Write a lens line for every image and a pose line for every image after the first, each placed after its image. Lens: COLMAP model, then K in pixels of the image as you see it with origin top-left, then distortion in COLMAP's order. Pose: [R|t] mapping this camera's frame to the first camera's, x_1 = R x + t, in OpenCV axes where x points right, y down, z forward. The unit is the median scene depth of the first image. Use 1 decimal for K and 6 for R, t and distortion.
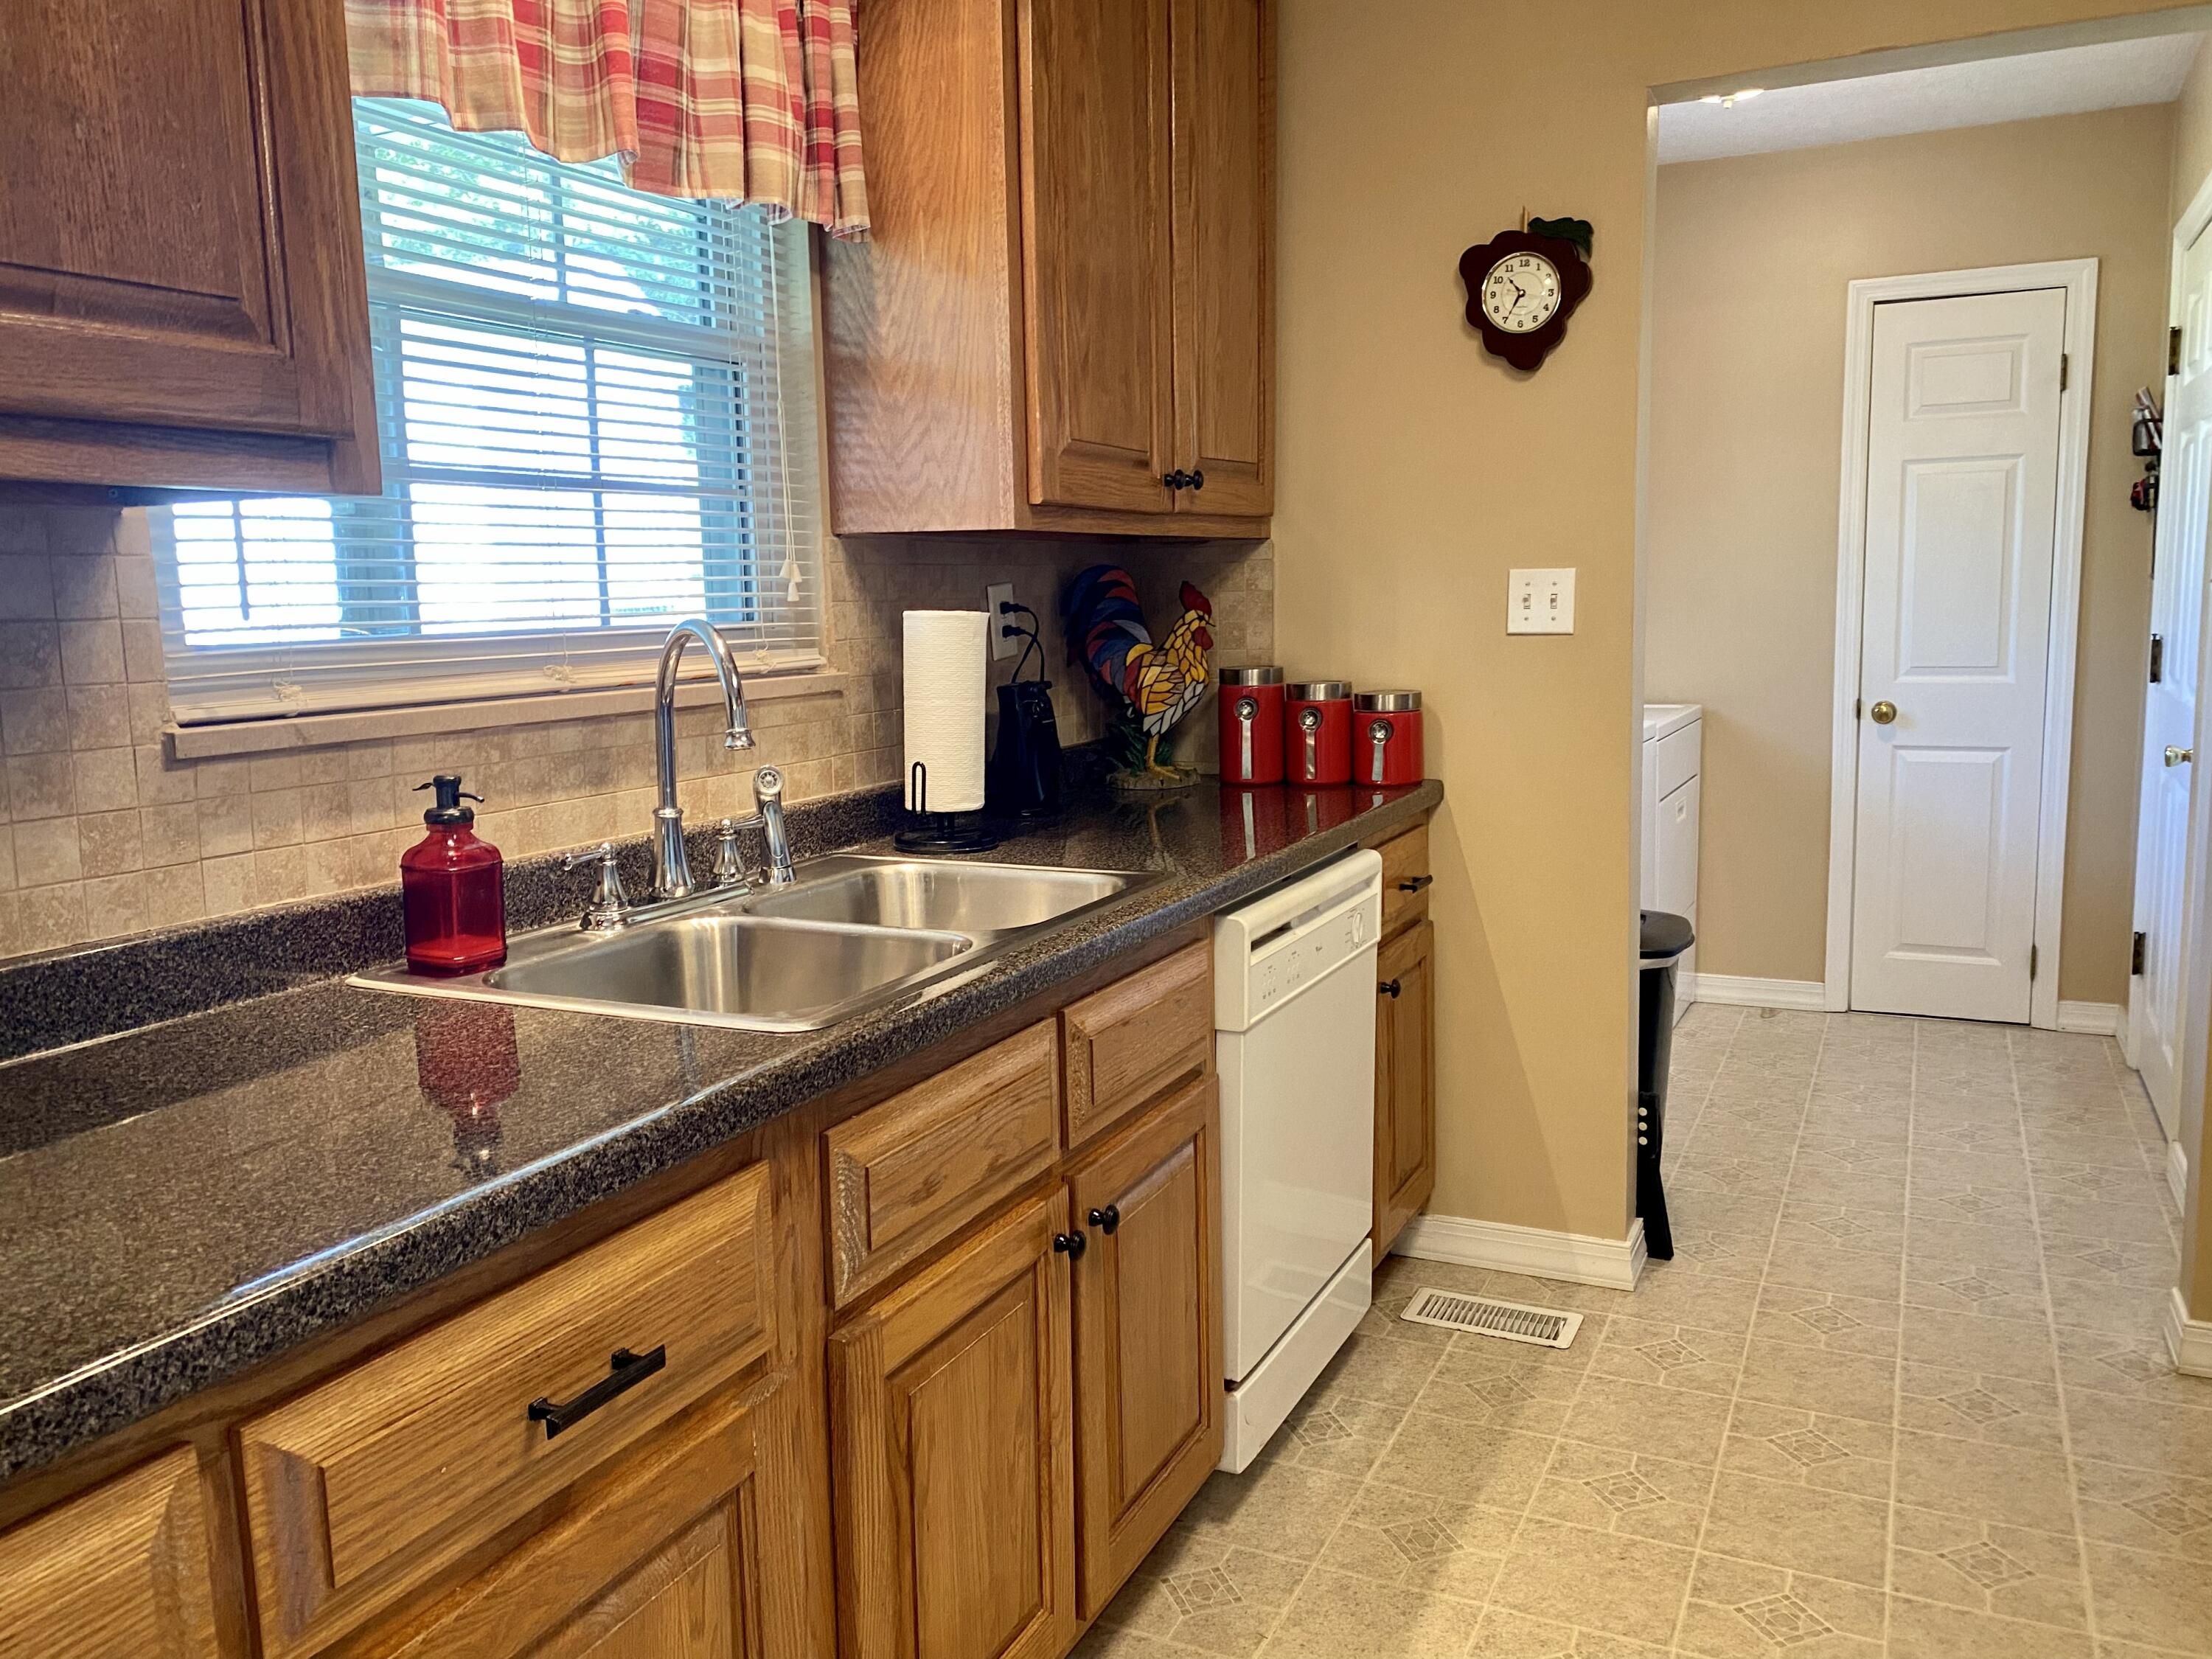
lens RADIAL K [[1716.5, 0, 1095.3], [0, 1716.5, 821.7], [0, 0, 1]] dist [0.059336, -0.091507]
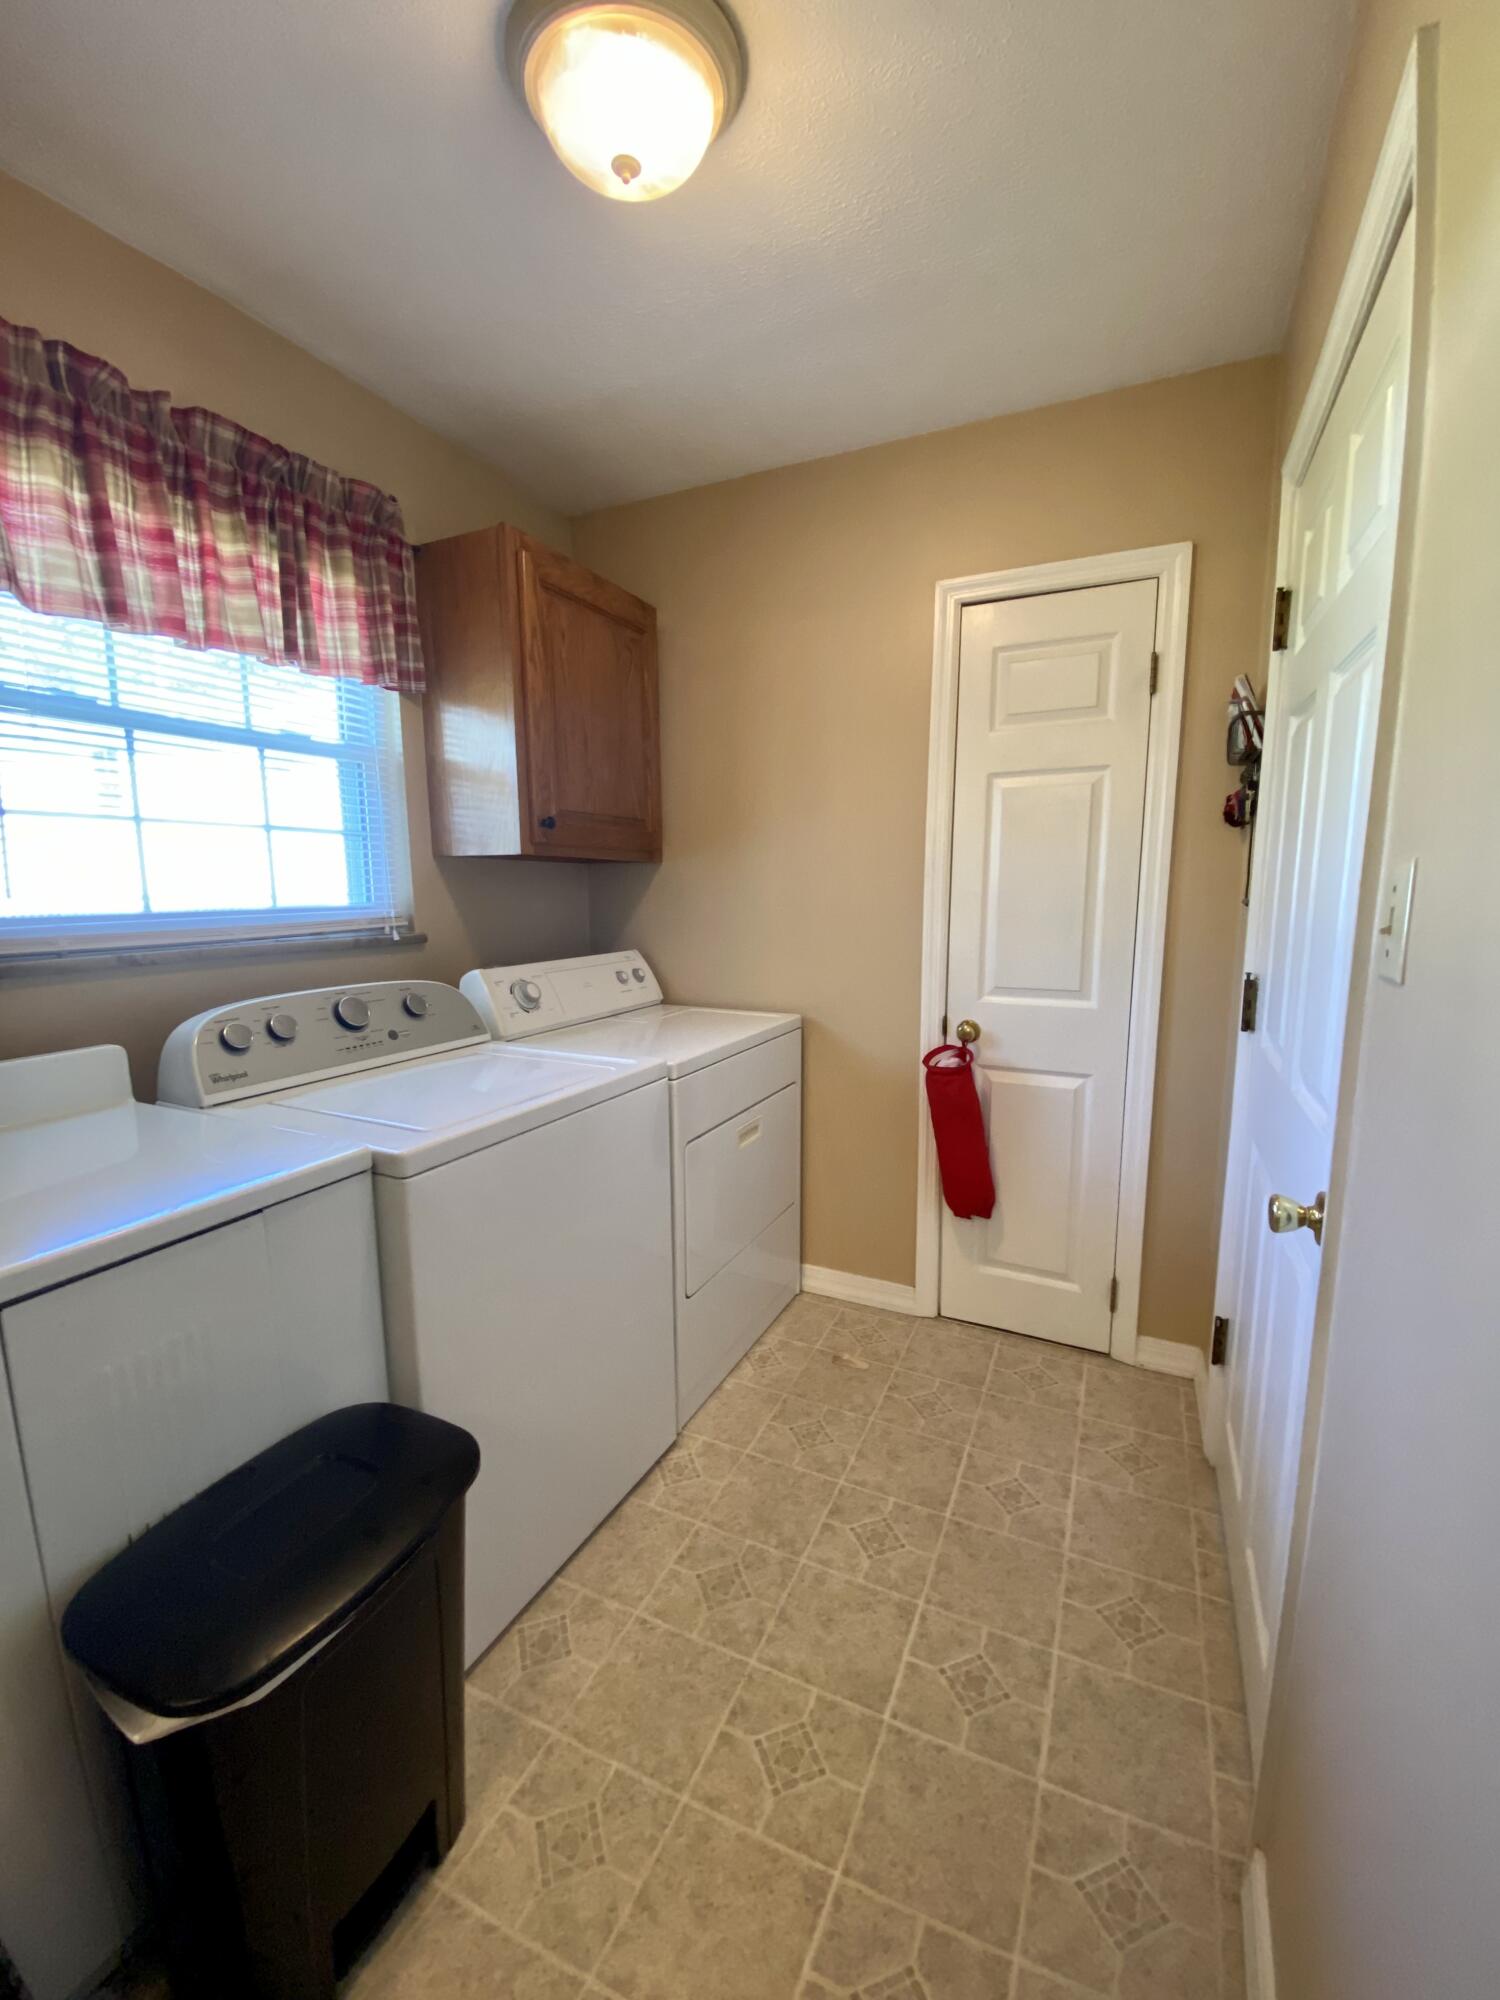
lens RADIAL K [[792.7, 0, 764.2], [0, 792.7, 989.5], [0, 0, 1]] dist [0.020640, -0.027893]
pose [[0.999611, 0.023241, 0.015409, 0.347489], [-0.023193, 0.999726, -0.003294, -0.086232], [-0.015481, 0.002935, 0.999876, 0.578269]]
